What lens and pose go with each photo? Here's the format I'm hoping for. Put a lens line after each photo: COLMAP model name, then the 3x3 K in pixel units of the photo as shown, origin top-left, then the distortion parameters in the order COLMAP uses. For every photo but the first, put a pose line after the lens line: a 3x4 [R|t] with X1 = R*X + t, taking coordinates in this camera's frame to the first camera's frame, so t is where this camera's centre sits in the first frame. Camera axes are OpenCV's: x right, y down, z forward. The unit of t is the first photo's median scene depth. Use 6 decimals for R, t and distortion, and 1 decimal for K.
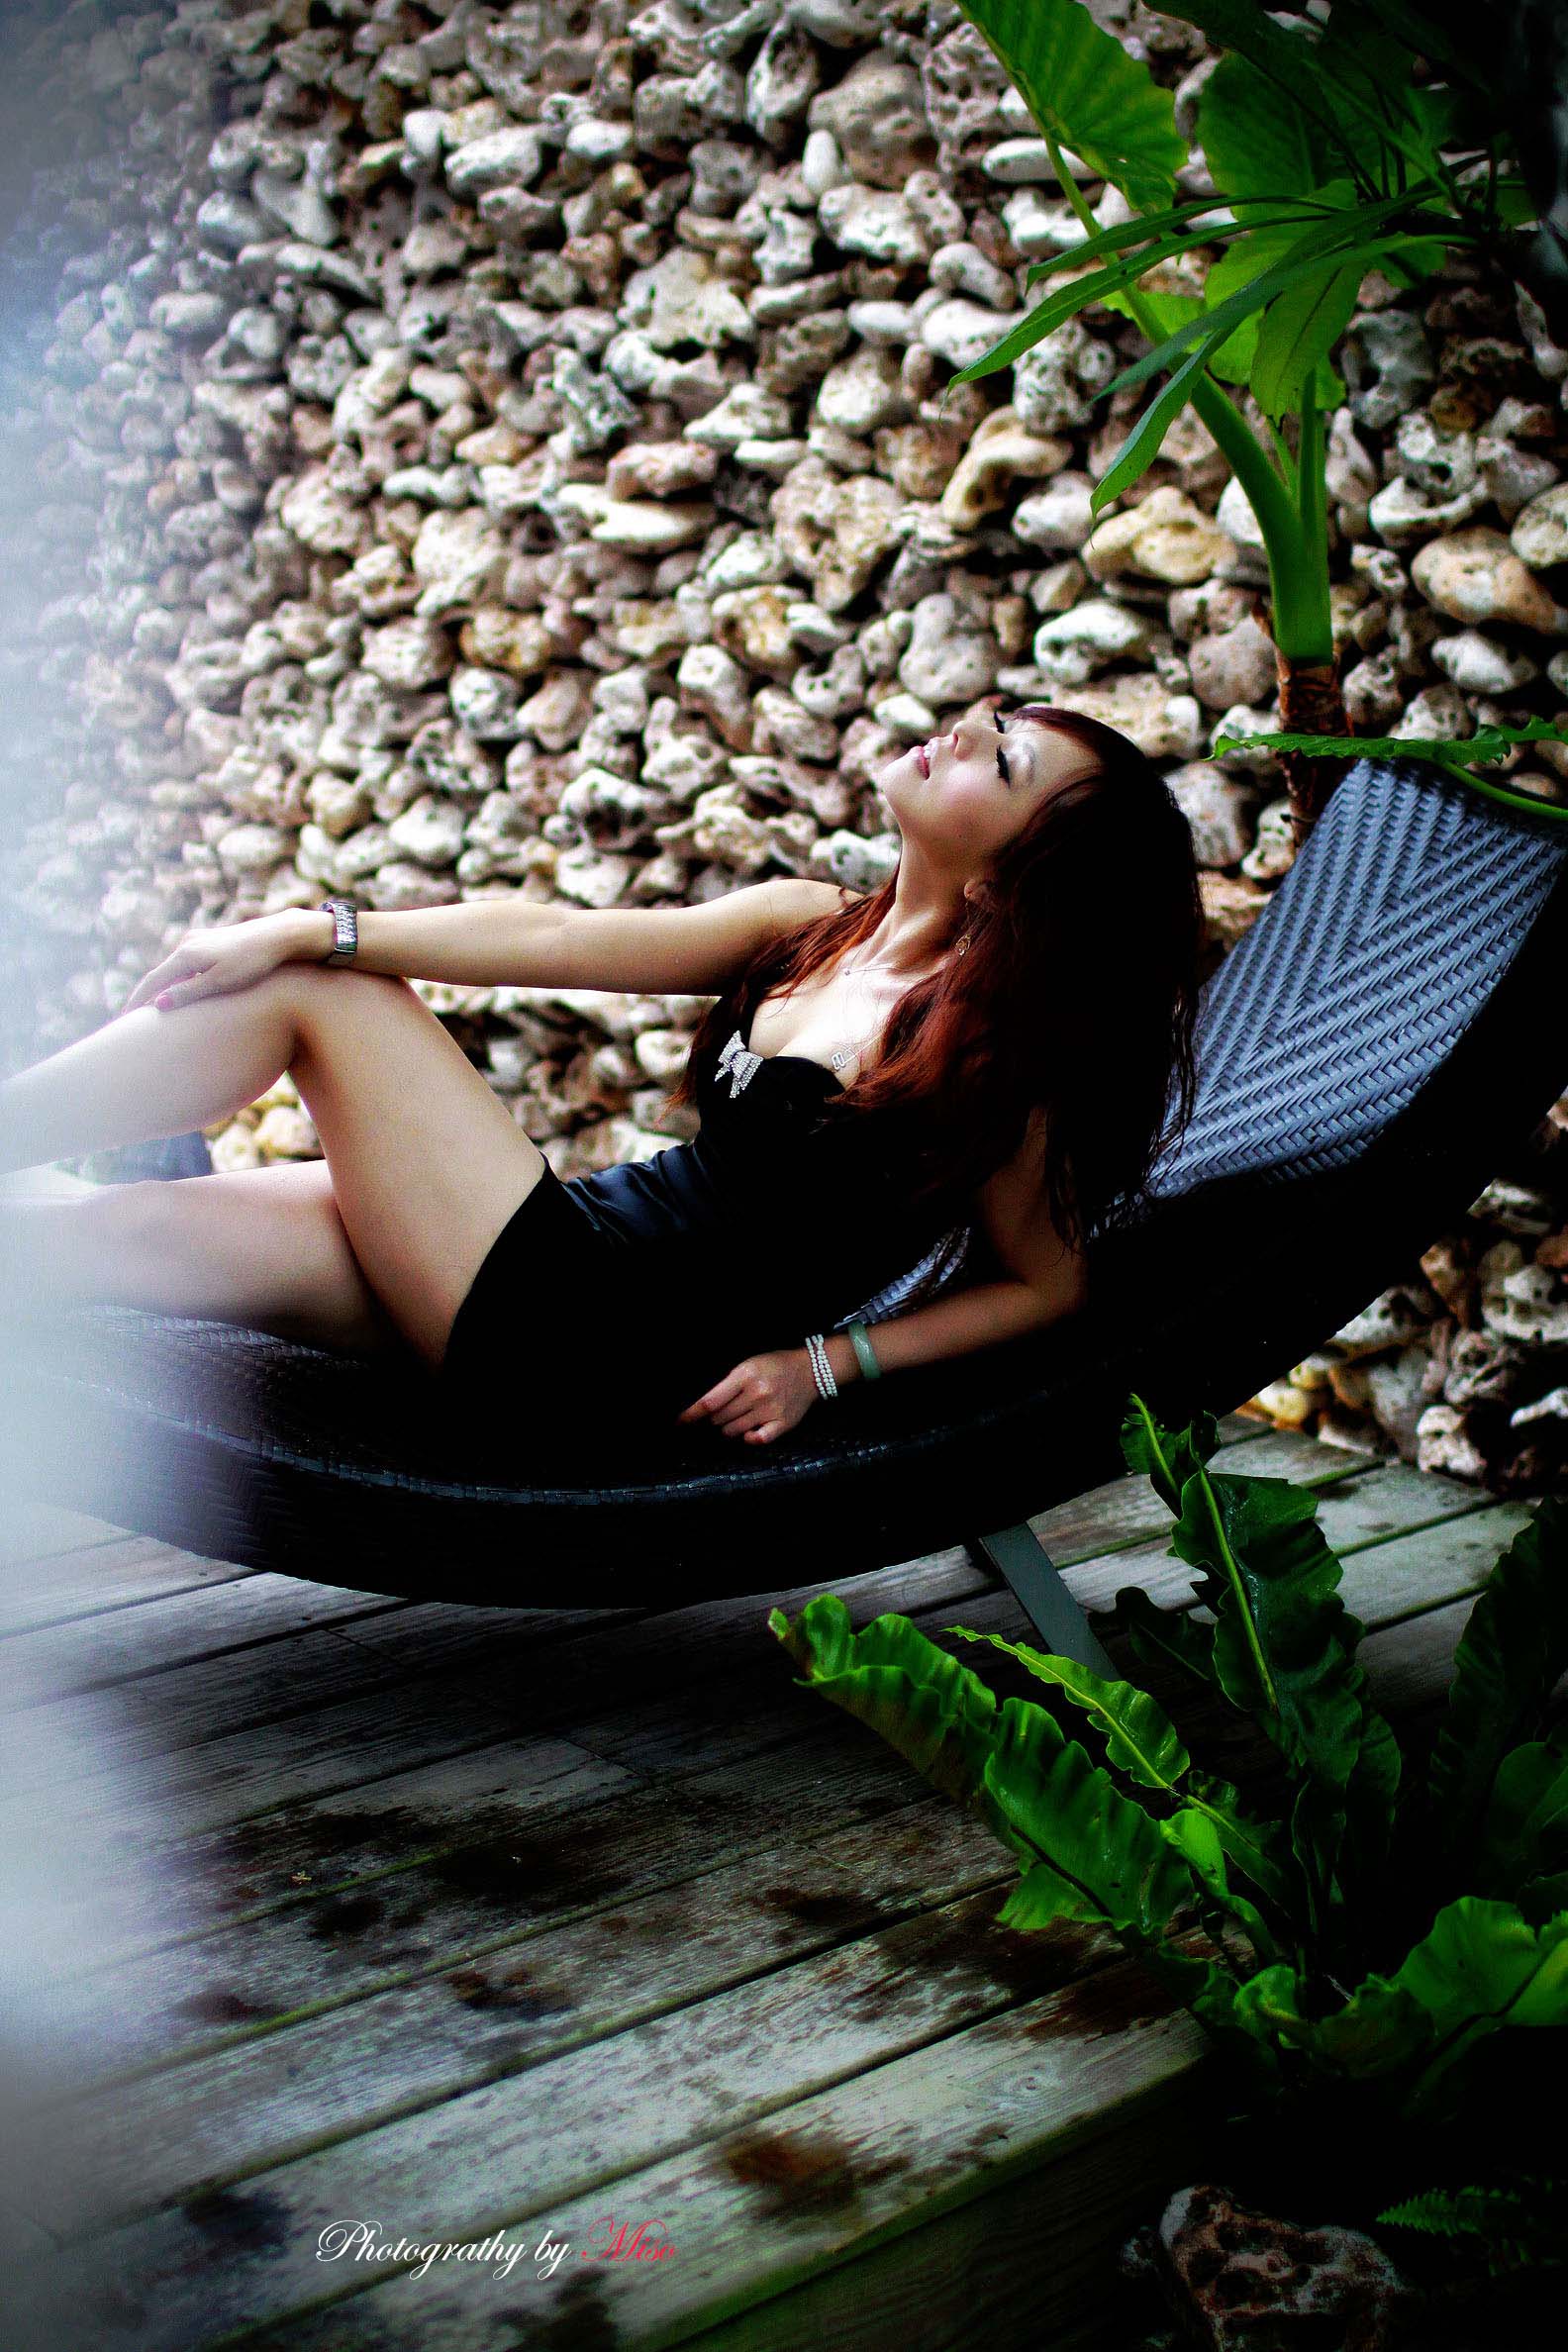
lens RADIAL K [[3860.0, 0, 784.0], [0, 3860.0, 1176.0], [0, 0, 1]] dist [0.014567, -0.100896]
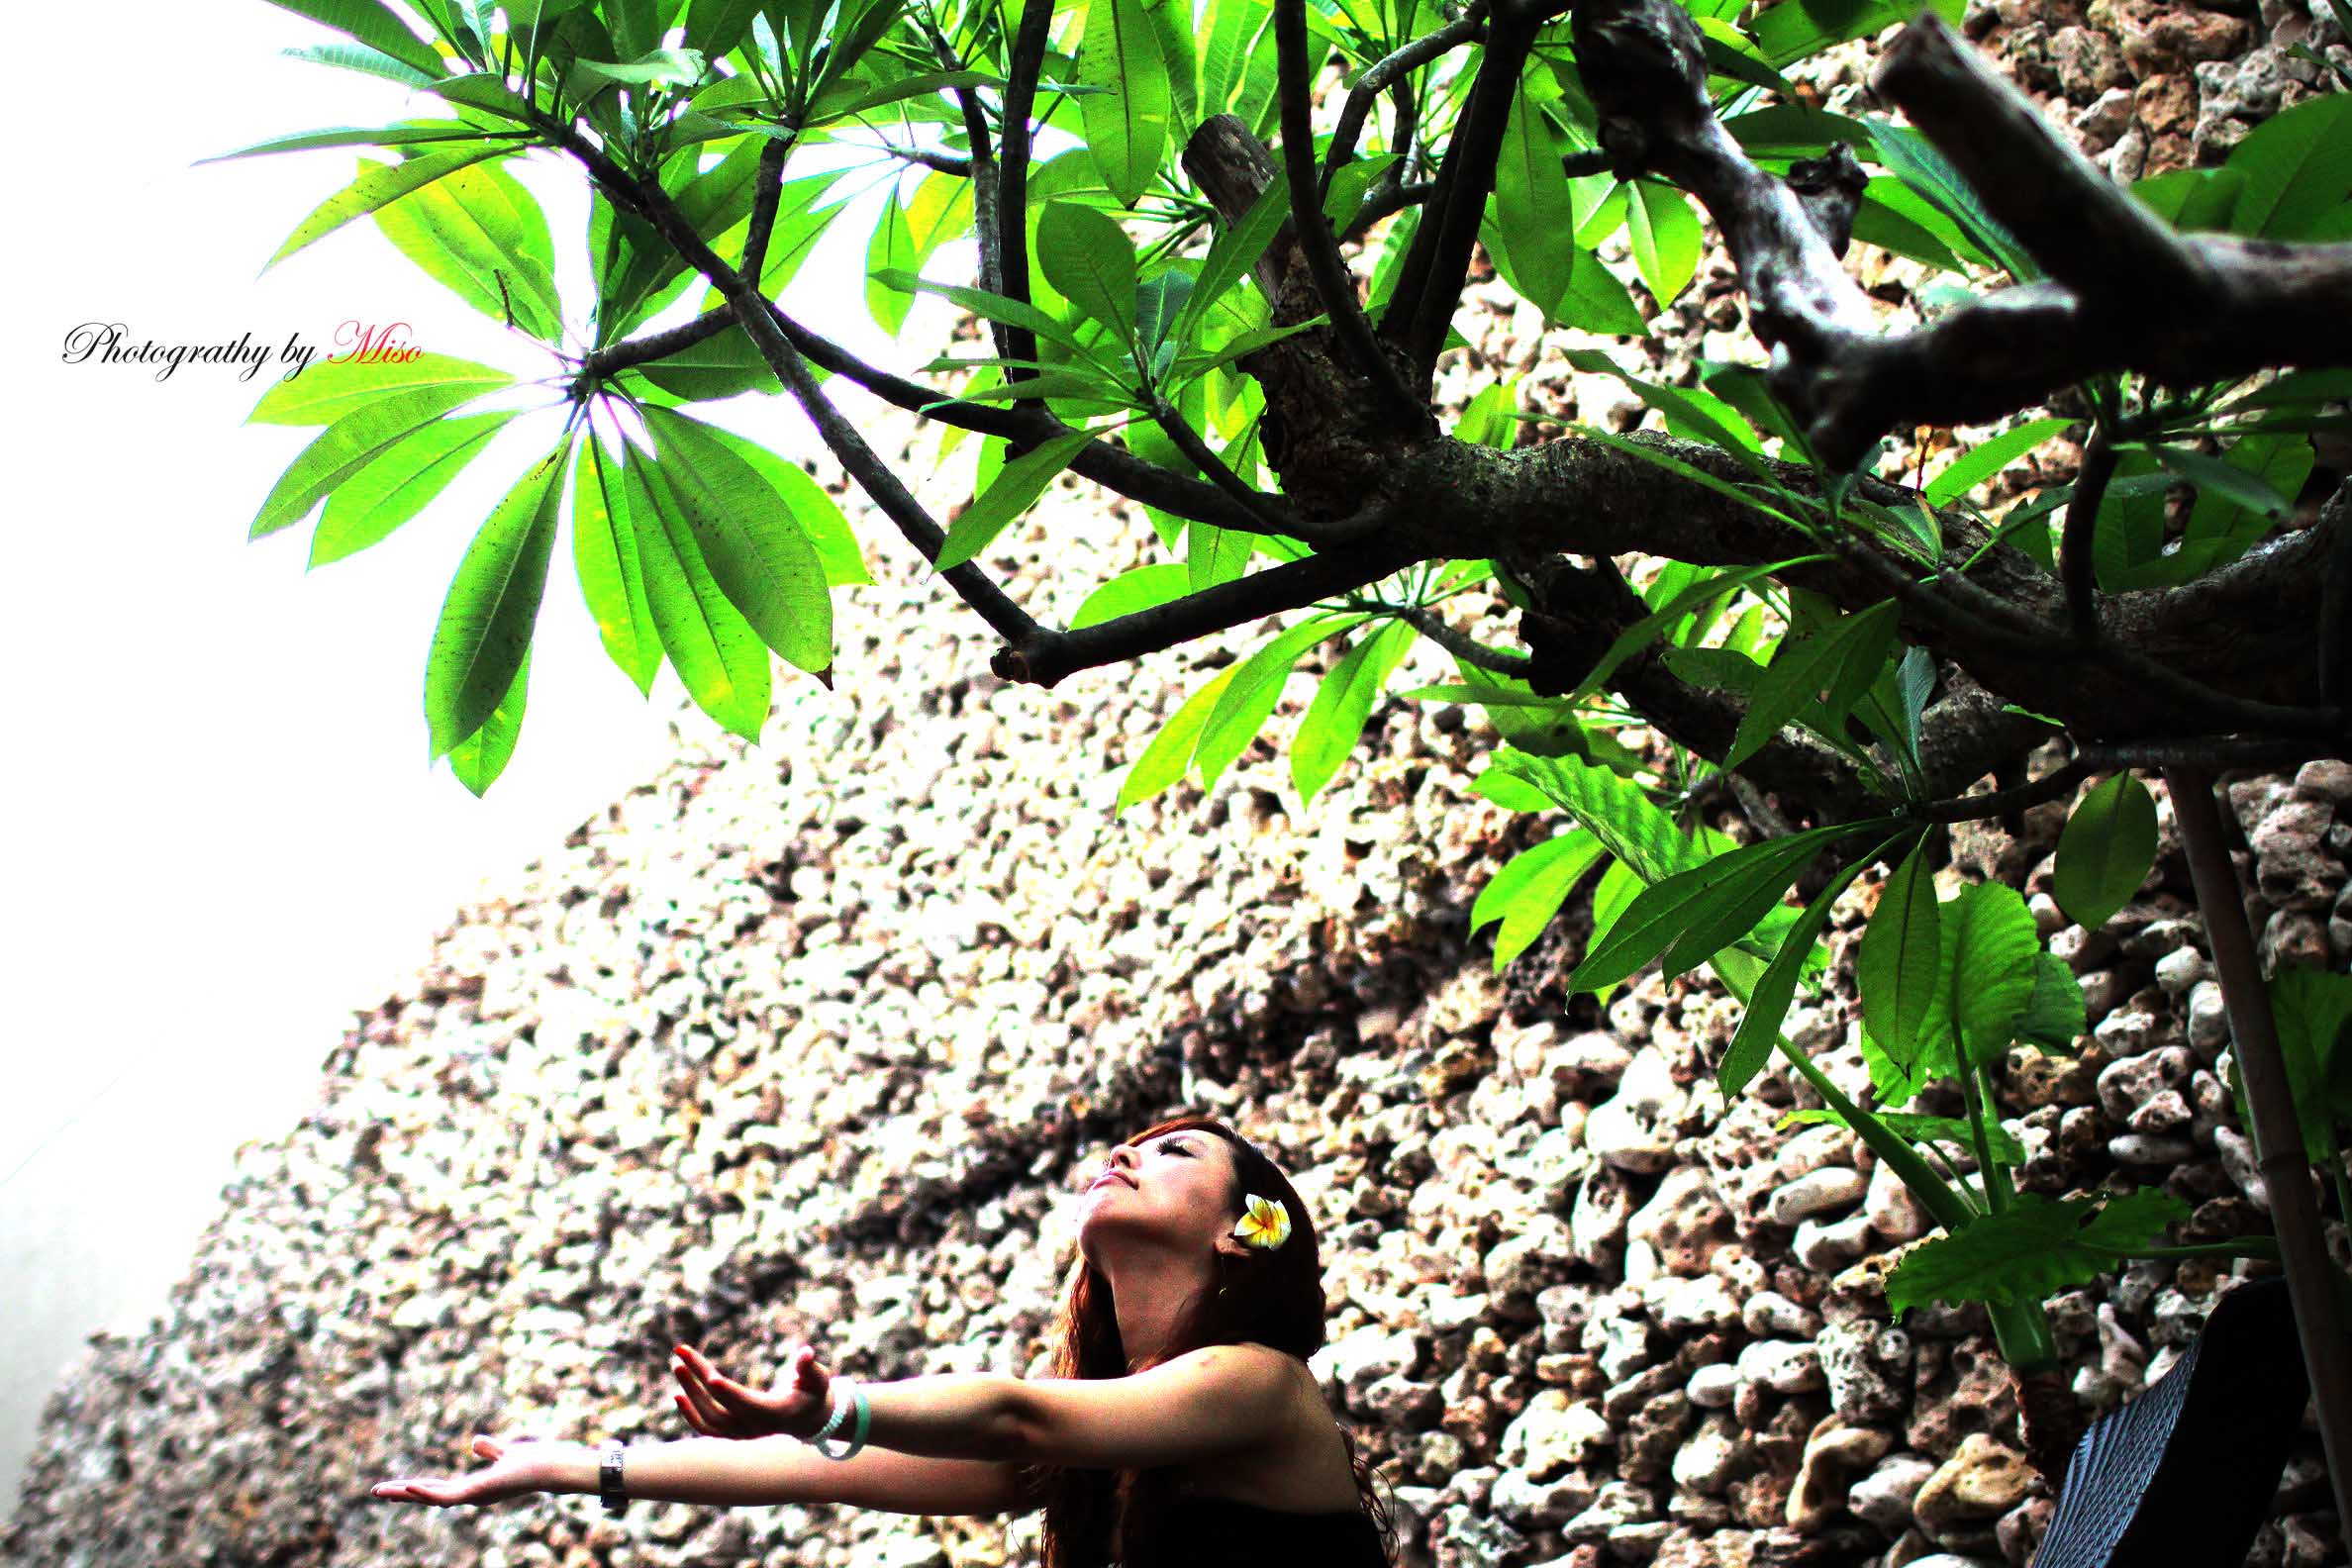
lens RADIAL K [[3860.0, 0, 1176.0], [0, 3860.0, 784.0], [0, 0, 1]] dist [0.014567, -0.100896]
pose [[0.974499, -0.173606, -0.142169, 0.061230], [0.063912, 0.822081, -0.565772, 0.249384], [0.215096, 0.542258, 0.812213, -0.024405]]
